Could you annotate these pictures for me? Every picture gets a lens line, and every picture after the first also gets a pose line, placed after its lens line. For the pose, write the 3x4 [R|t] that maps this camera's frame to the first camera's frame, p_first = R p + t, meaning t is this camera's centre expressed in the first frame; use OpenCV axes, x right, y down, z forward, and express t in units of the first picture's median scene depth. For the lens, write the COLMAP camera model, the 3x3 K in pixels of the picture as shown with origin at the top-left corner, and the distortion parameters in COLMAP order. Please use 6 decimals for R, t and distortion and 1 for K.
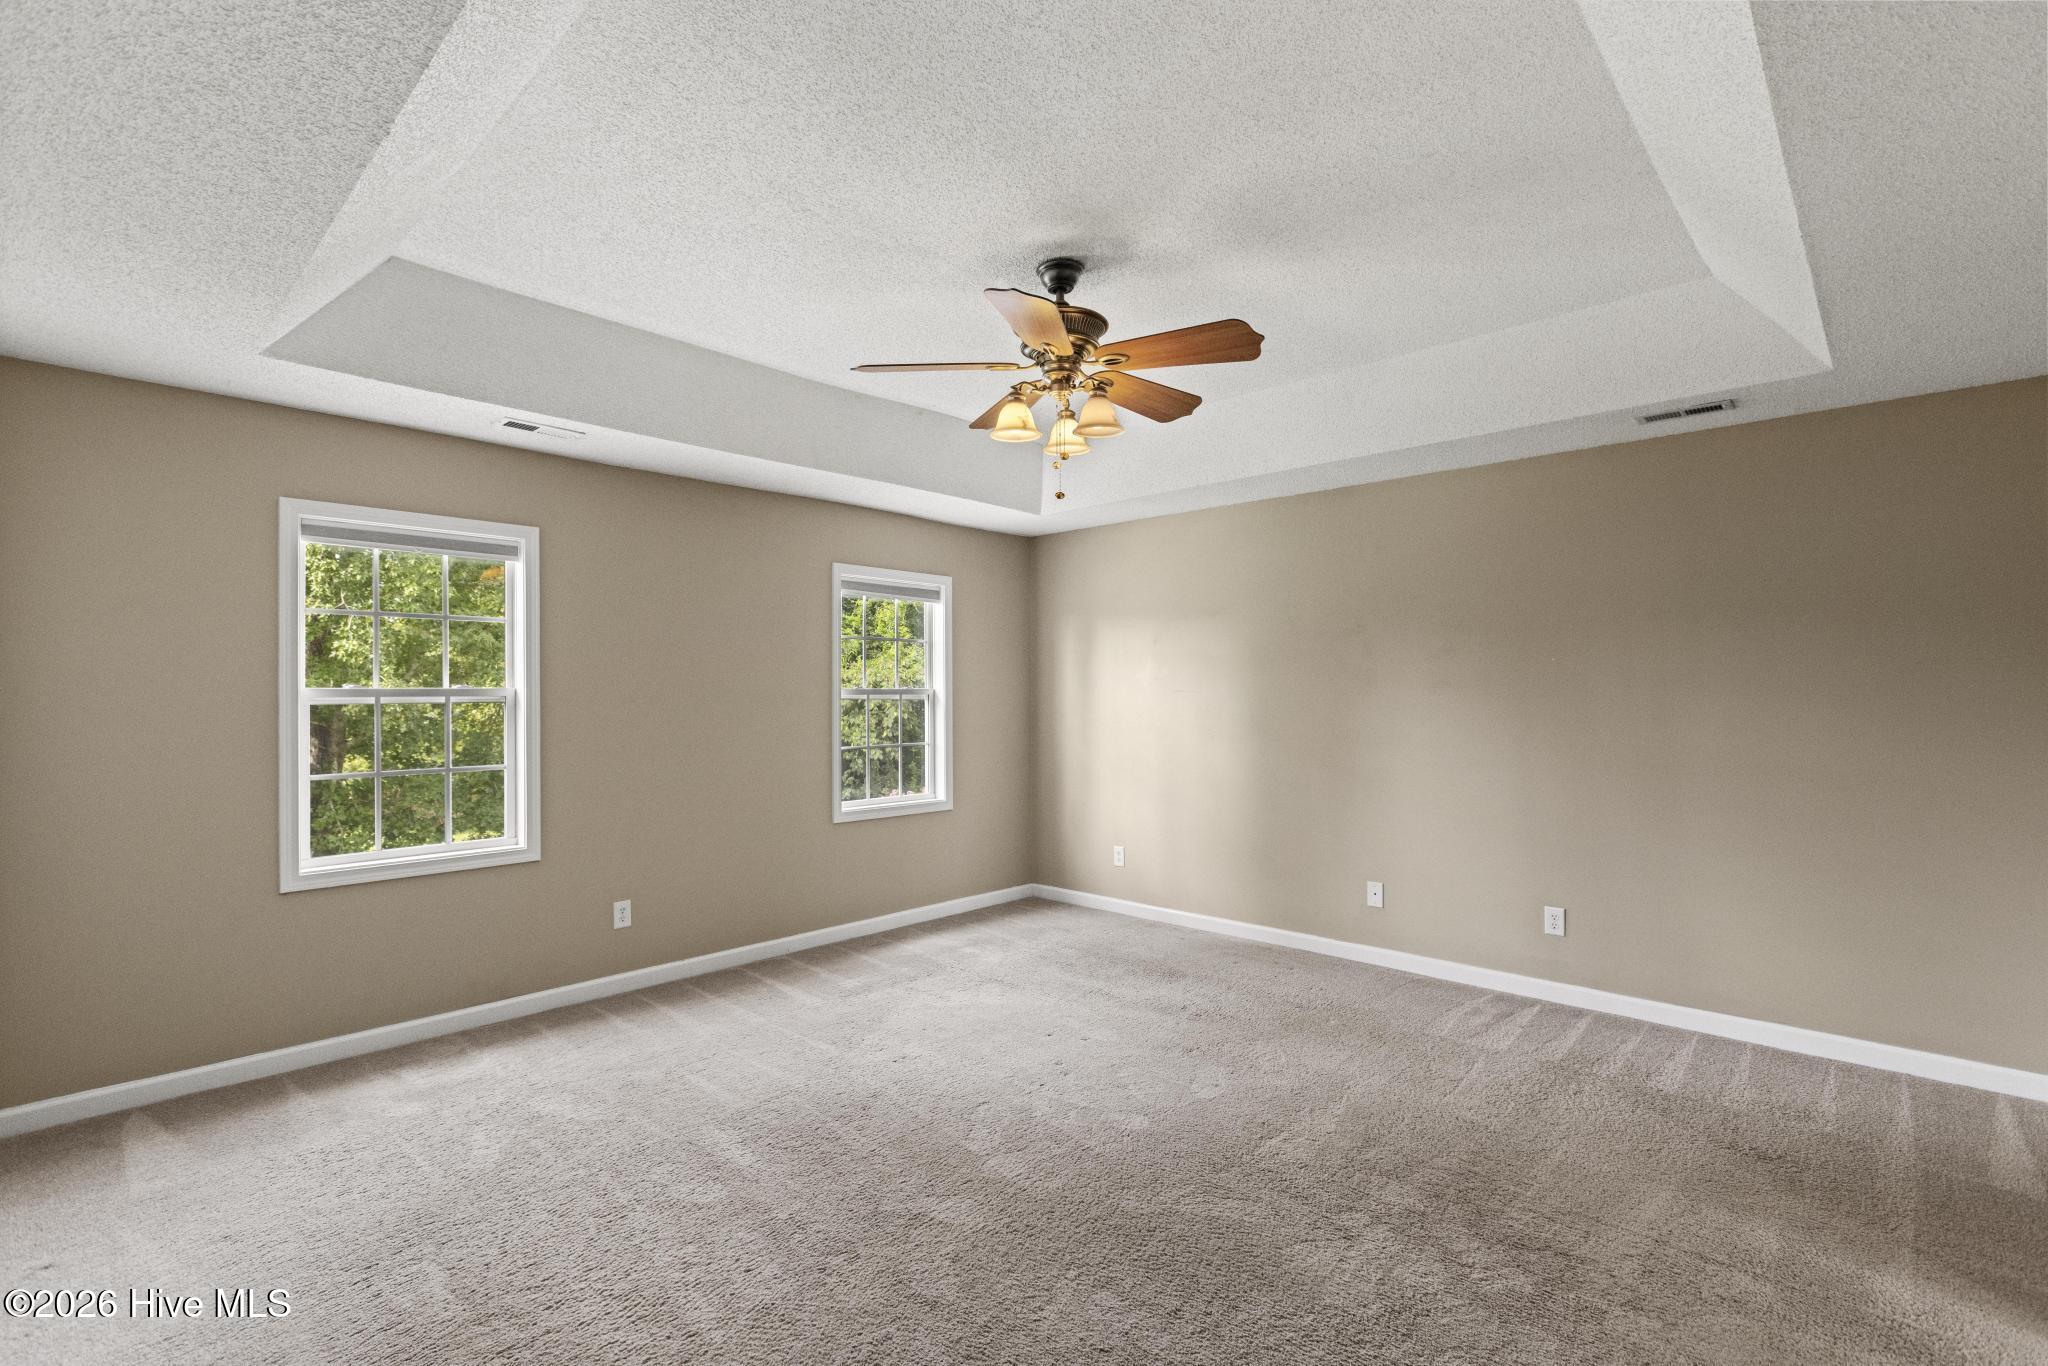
lens RADIAL K [[913.0, 0, 1064.0], [0, 913.0, 681.4], [0, 0, 1]] dist [0.001848, 0.000524]
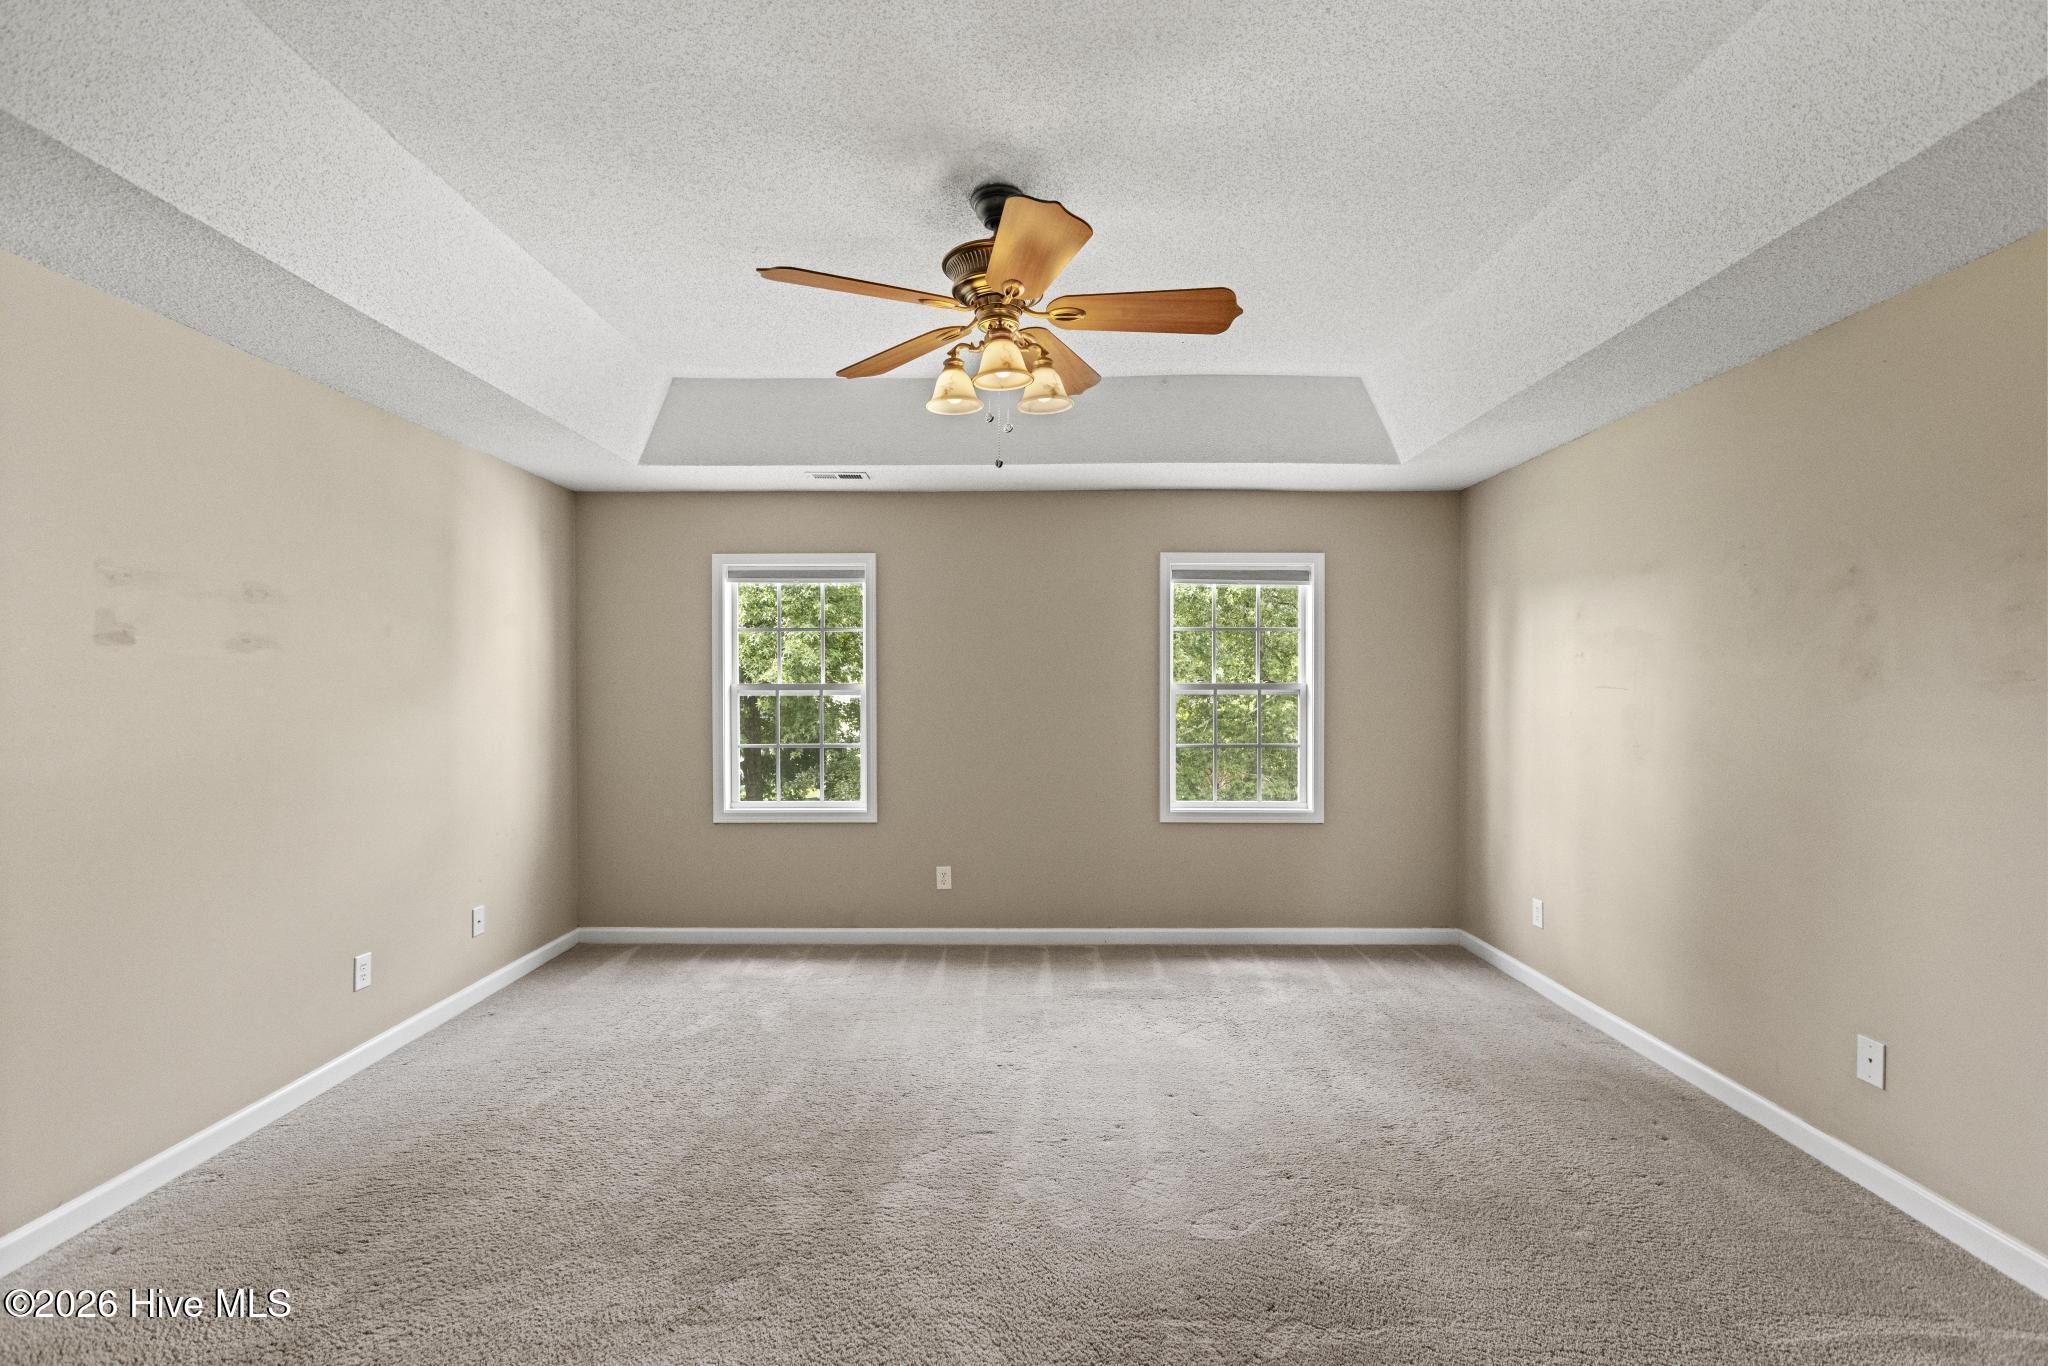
lens RADIAL K [[913.0, 0, 1031.2], [0, 913.0, 685.0], [0, 0, 1]] dist [0.001848, 0.000524]
pose [[0.679481, 0.000512, -0.733693, 0.459430], [0.007938, 0.999936, 0.008050, 0.000708], [0.733650, -0.011293, 0.679433, 0.301972]]
